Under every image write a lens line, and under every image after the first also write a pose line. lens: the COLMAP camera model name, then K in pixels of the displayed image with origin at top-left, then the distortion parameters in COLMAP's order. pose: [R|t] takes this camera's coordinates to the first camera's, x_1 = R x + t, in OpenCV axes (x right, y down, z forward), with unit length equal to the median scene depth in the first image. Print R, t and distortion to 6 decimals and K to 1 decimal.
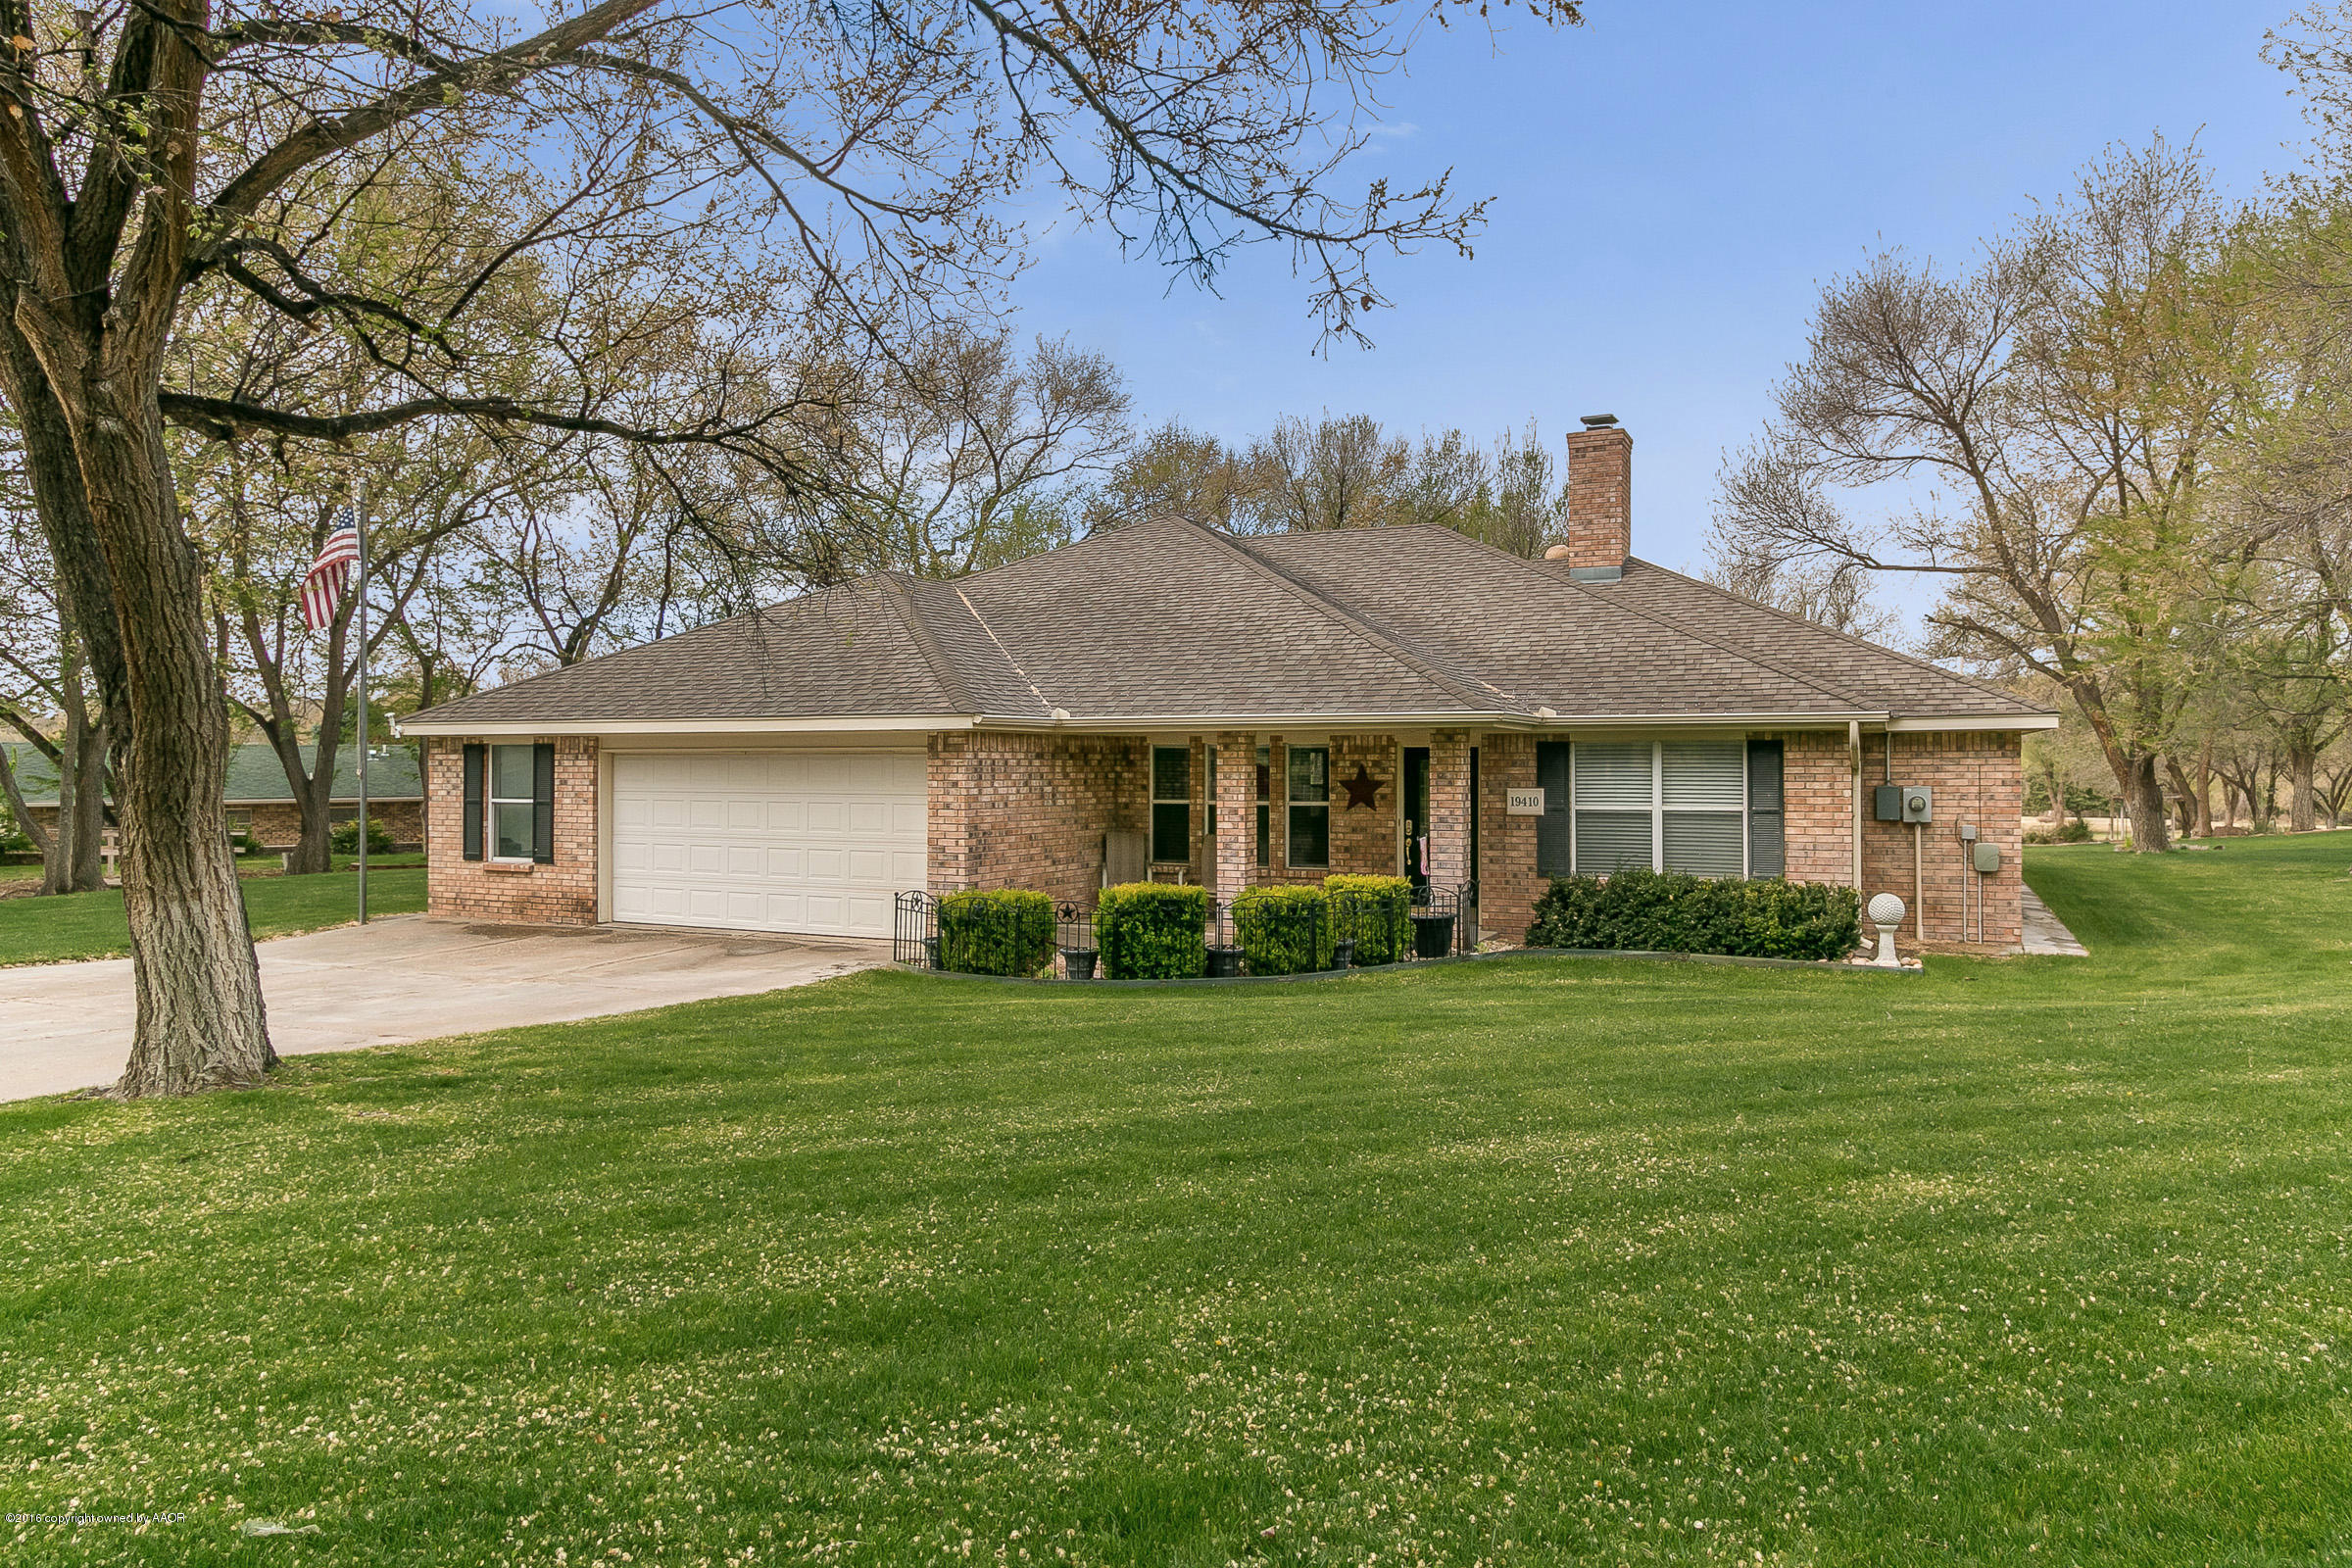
lens RADIAL K [[1553.2, 0, 1173.2], [0, 1553.2, 775.7], [0, 0, 1]] dist [0.002842, 0.001482]
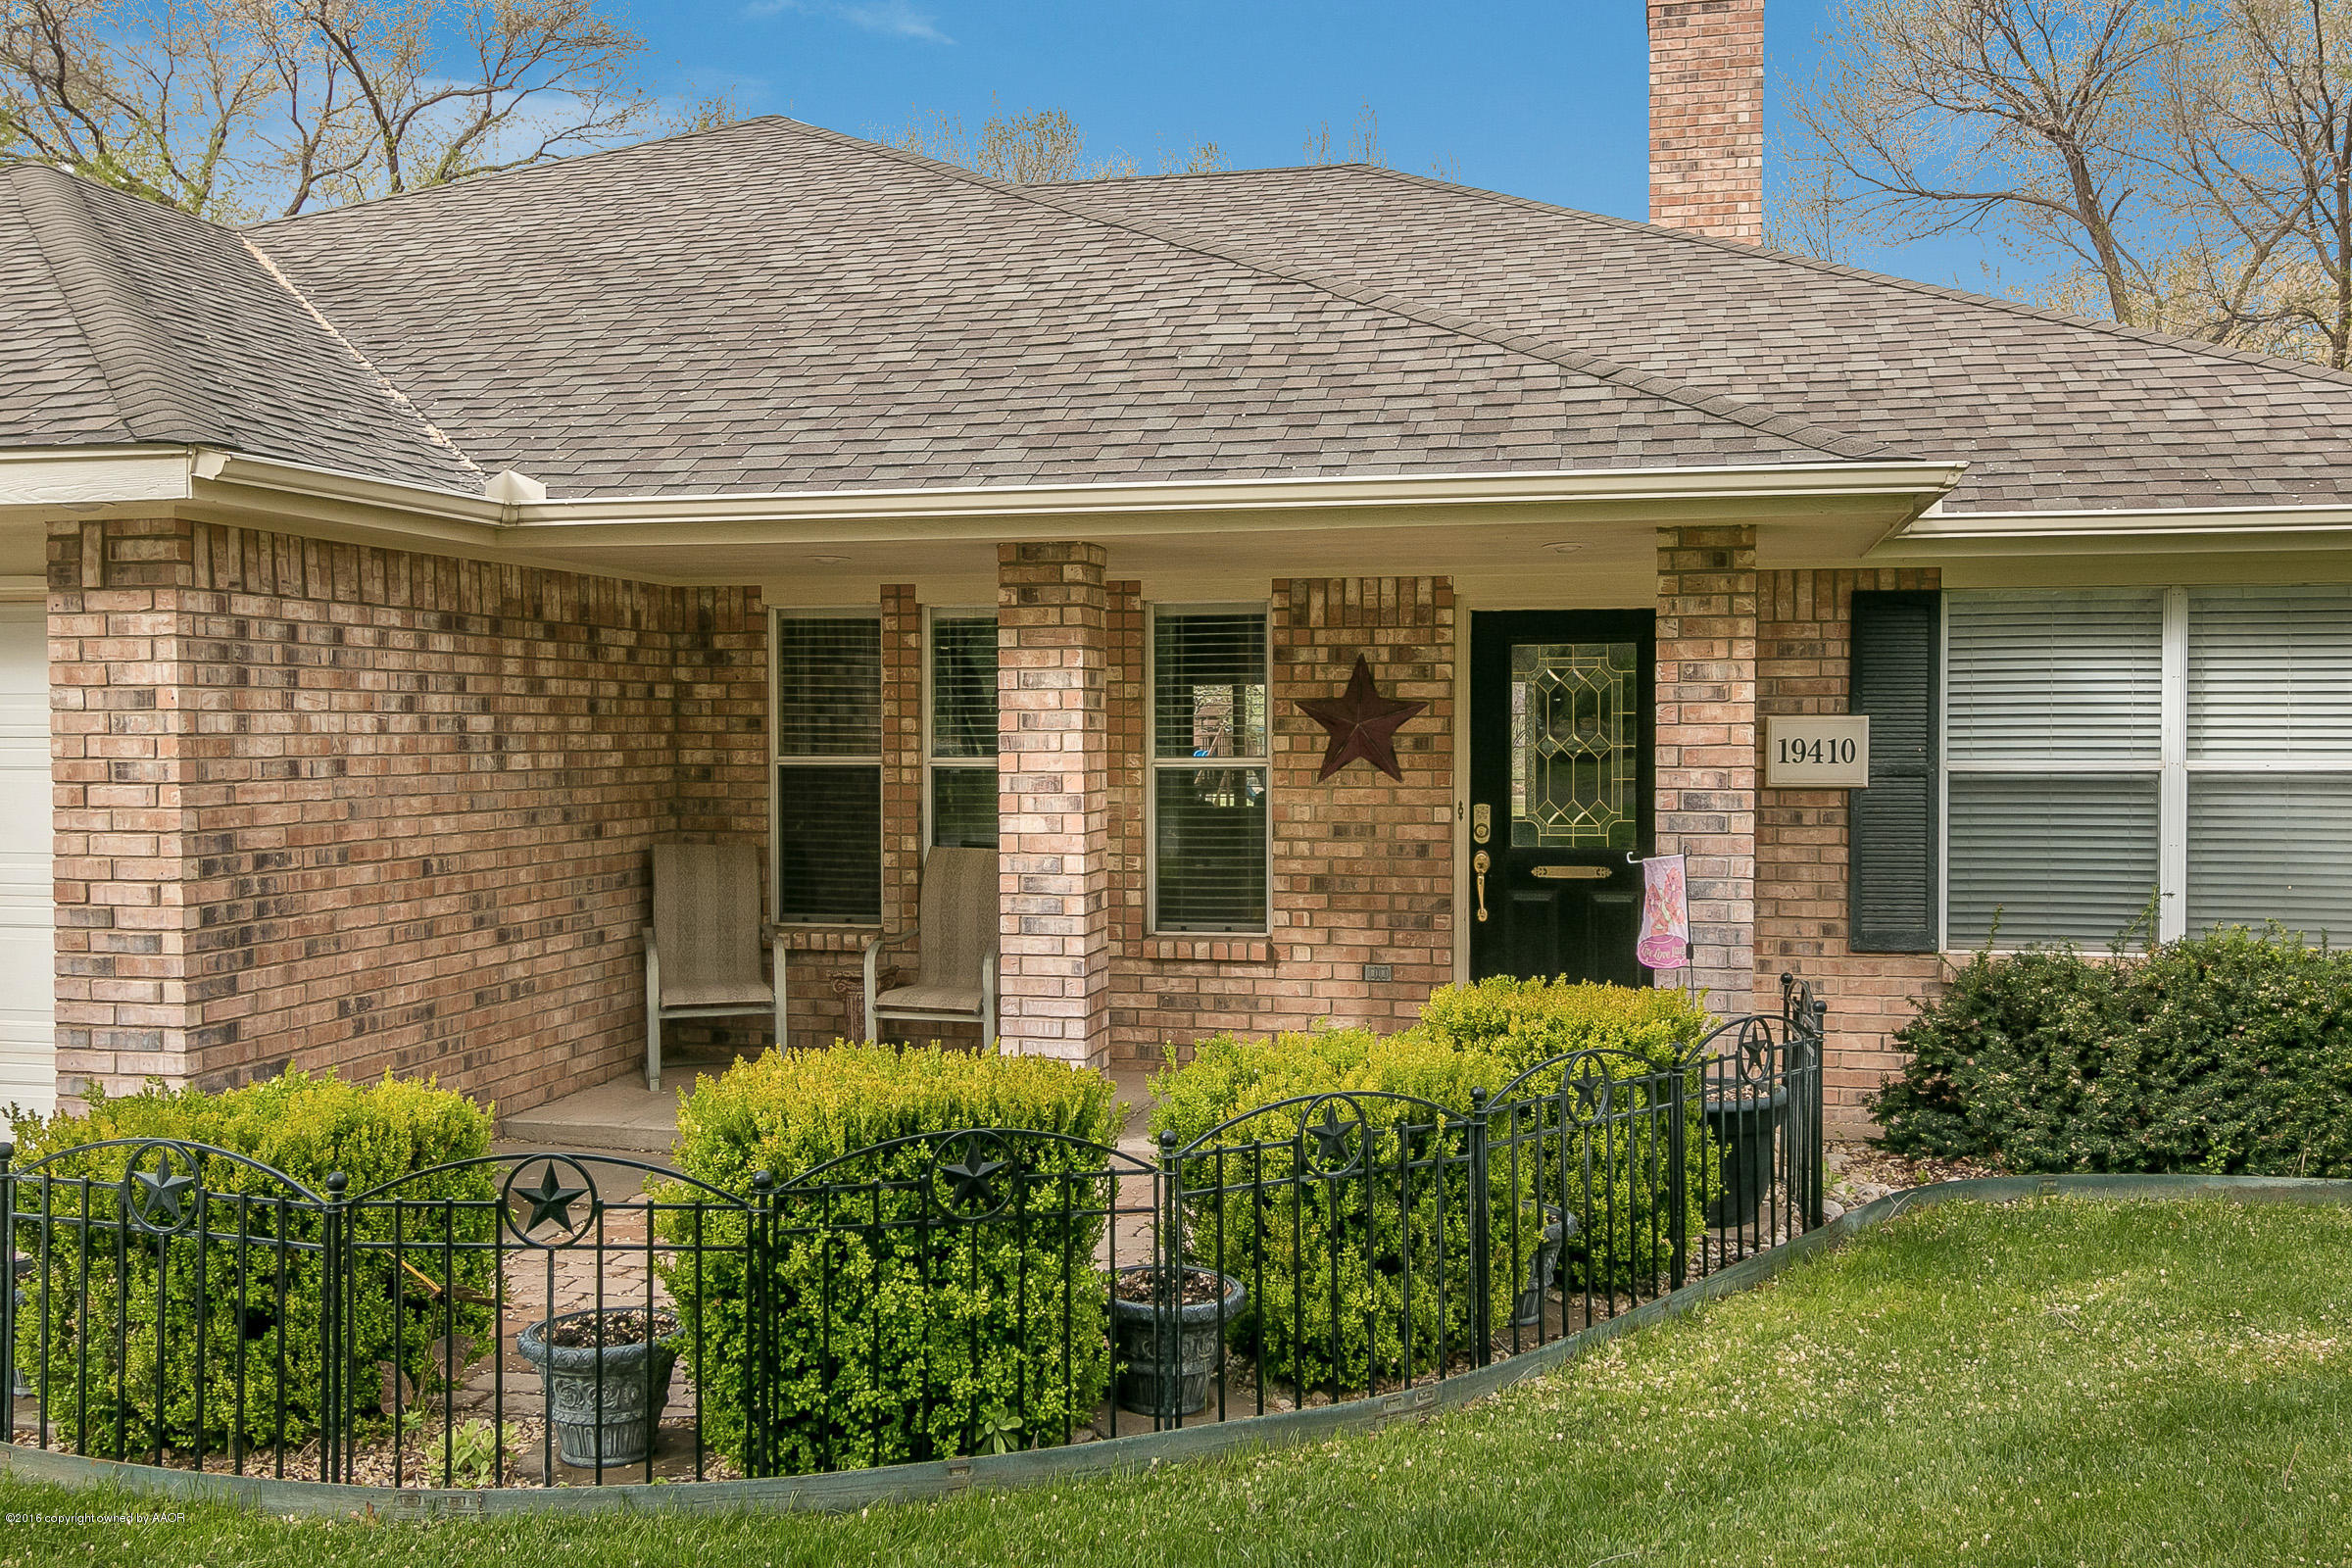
lens RADIAL K [[2214.4, 0, 1215.7], [0, 2214.4, 785.8], [0, 0, 1]] dist [0.019701, 0.000000]
pose [[0.973827, -0.008069, 0.227146, -0.036904], [0.003381, 0.999773, 0.021018, 0.013650], [-0.227264, -0.019700, 0.973634, 0.525676]]
